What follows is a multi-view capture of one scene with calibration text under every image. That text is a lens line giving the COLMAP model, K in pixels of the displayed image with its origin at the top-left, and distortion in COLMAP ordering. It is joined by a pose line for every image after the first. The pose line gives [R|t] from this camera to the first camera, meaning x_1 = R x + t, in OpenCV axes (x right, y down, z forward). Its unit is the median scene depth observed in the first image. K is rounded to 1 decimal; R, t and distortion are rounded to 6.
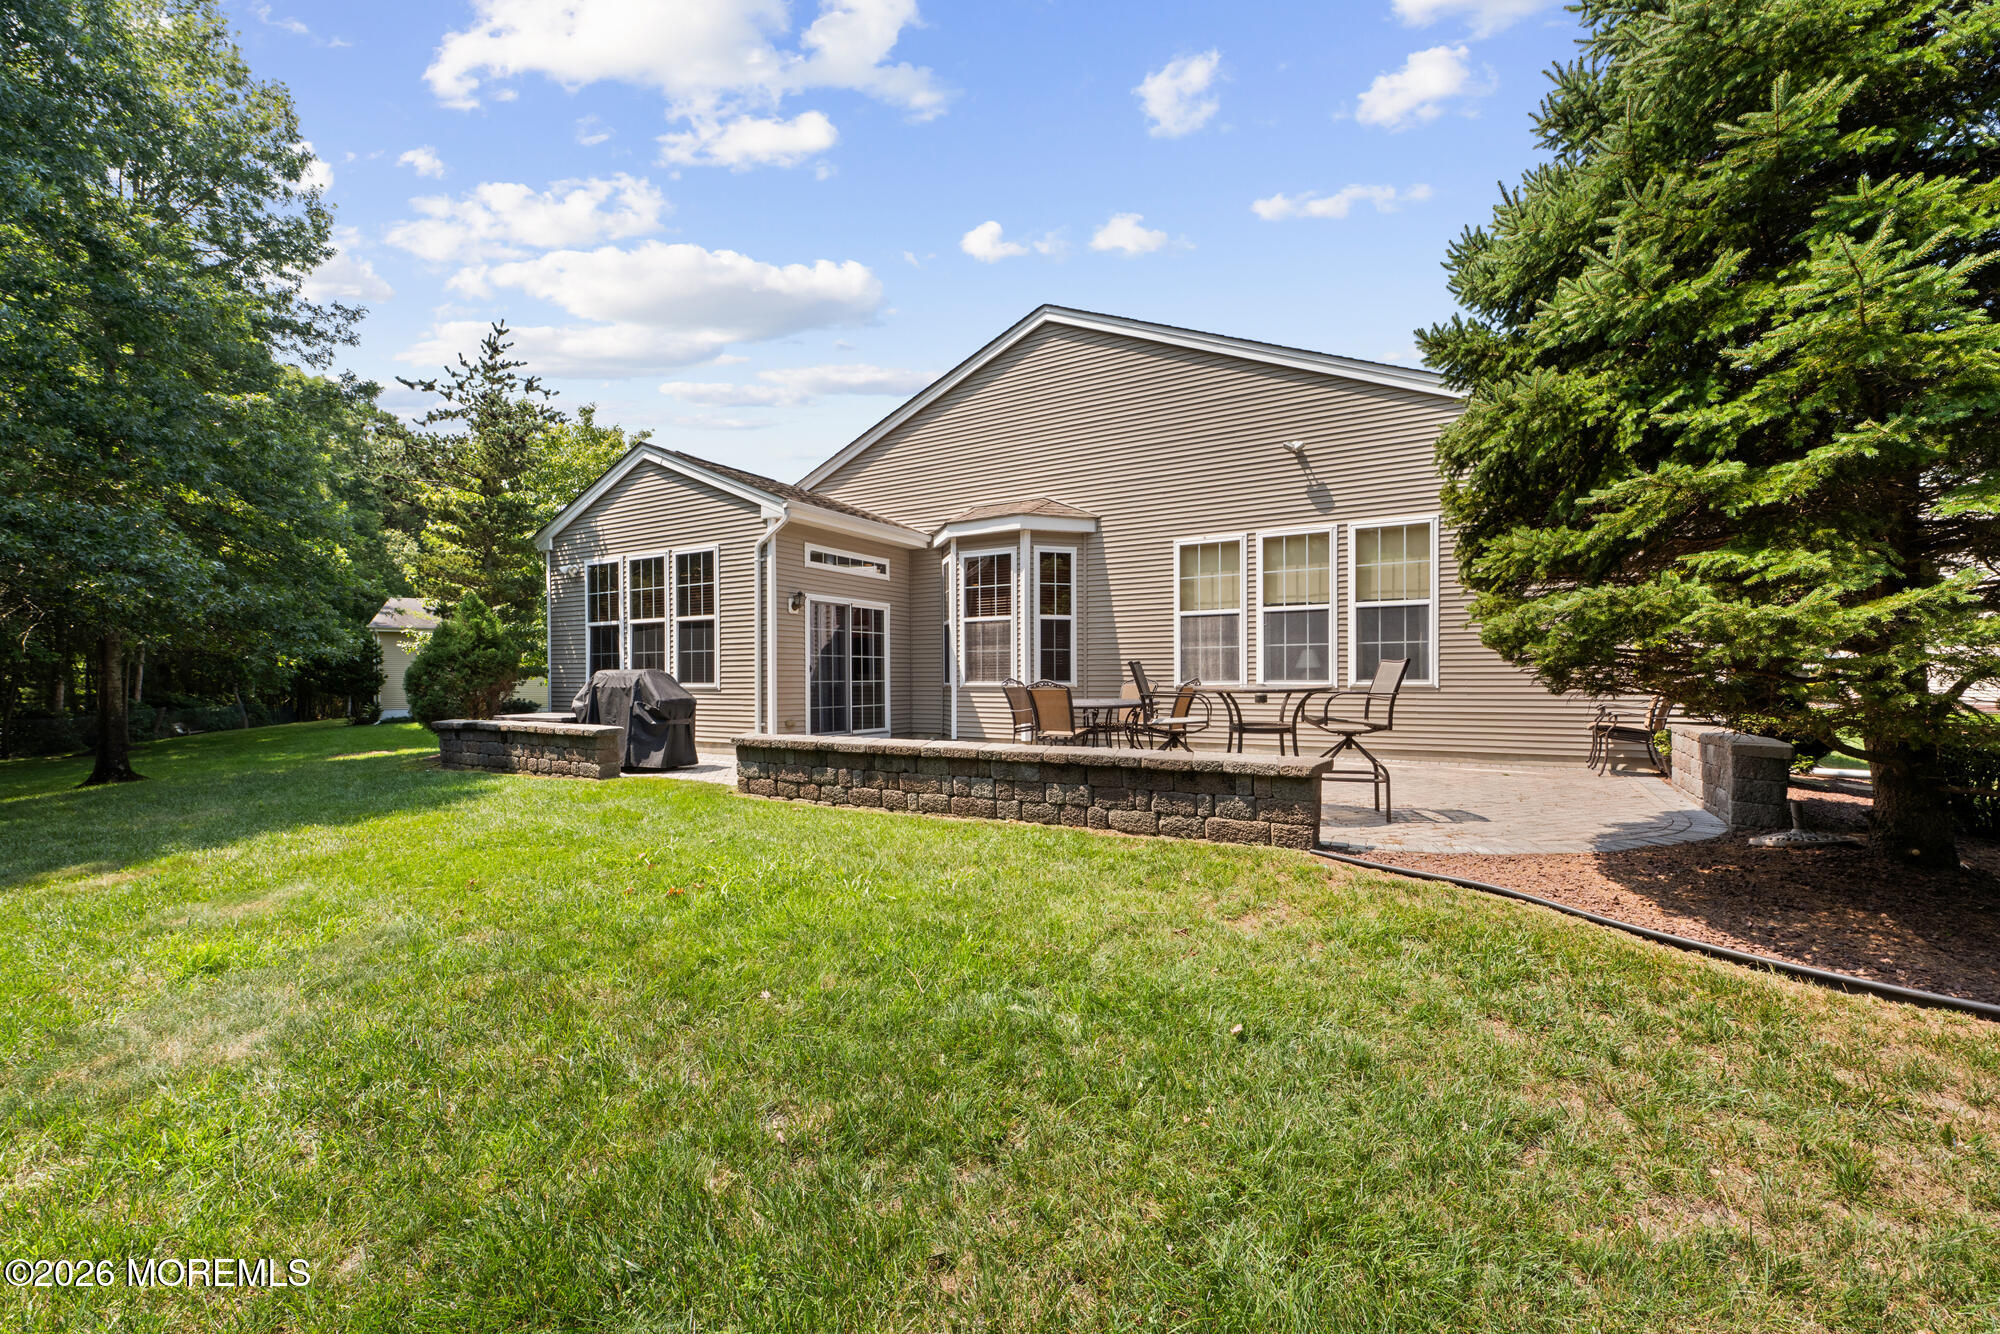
lens RADIAL K [[799.4, 0, 1000.5], [0, 799.4, 672.1], [0, 0, 1]] dist [-0.007020, -0.001004]
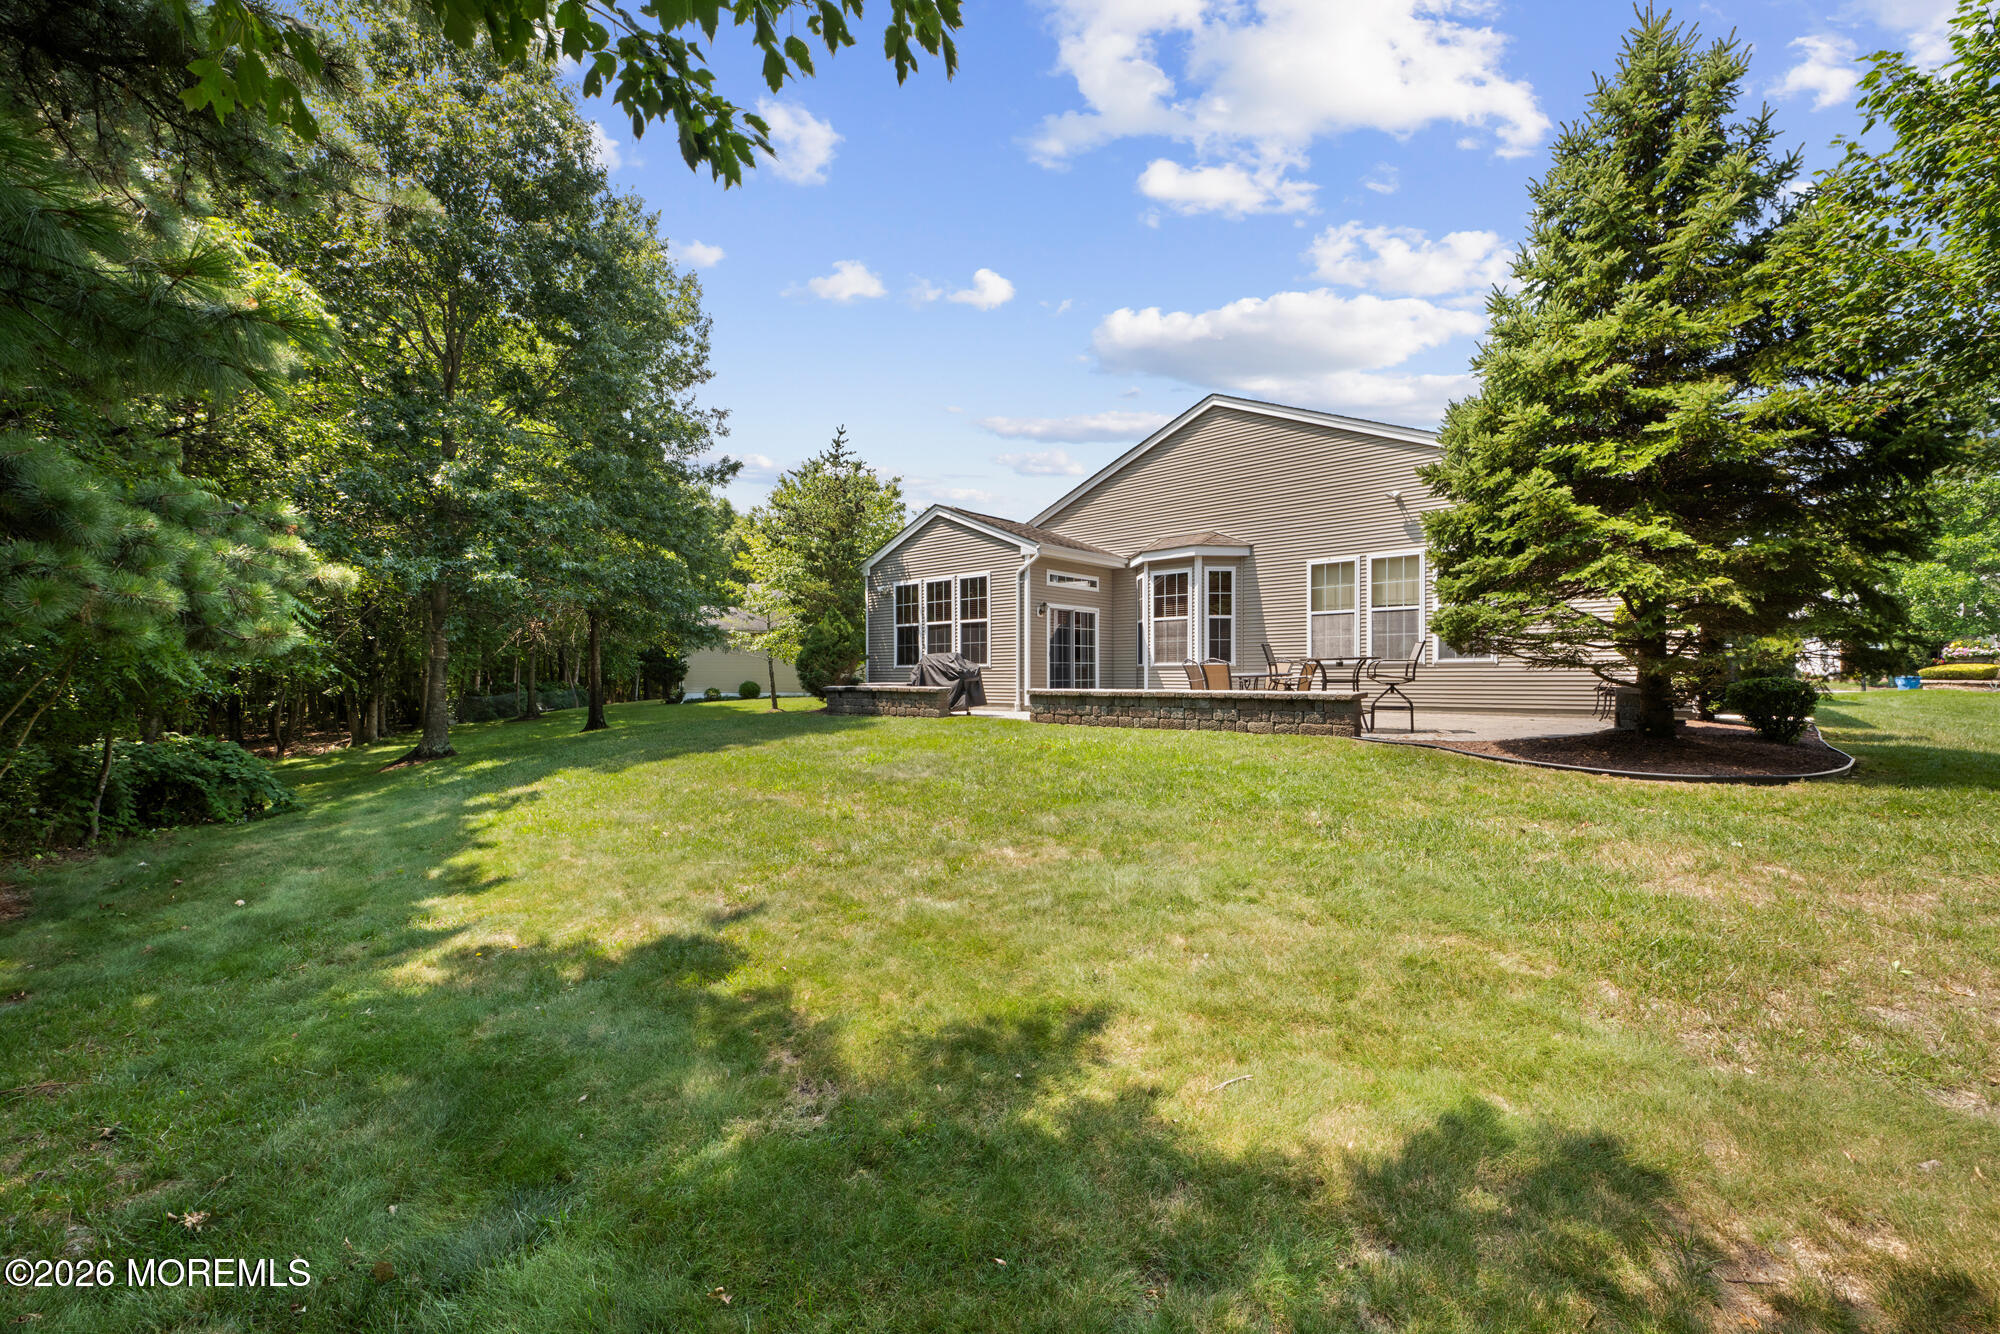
lens RADIAL K [[799.4, 0, 1000.1], [0, 799.4, 680.4], [0, 0, 1]] dist [-0.007020, -0.001004]
pose [[0.979588, 0.001881, -0.201006, -0.028149], [0.001168, 0.999886, 0.015050, 0.021937], [0.201011, -0.014977, 0.979474, -0.463885]]
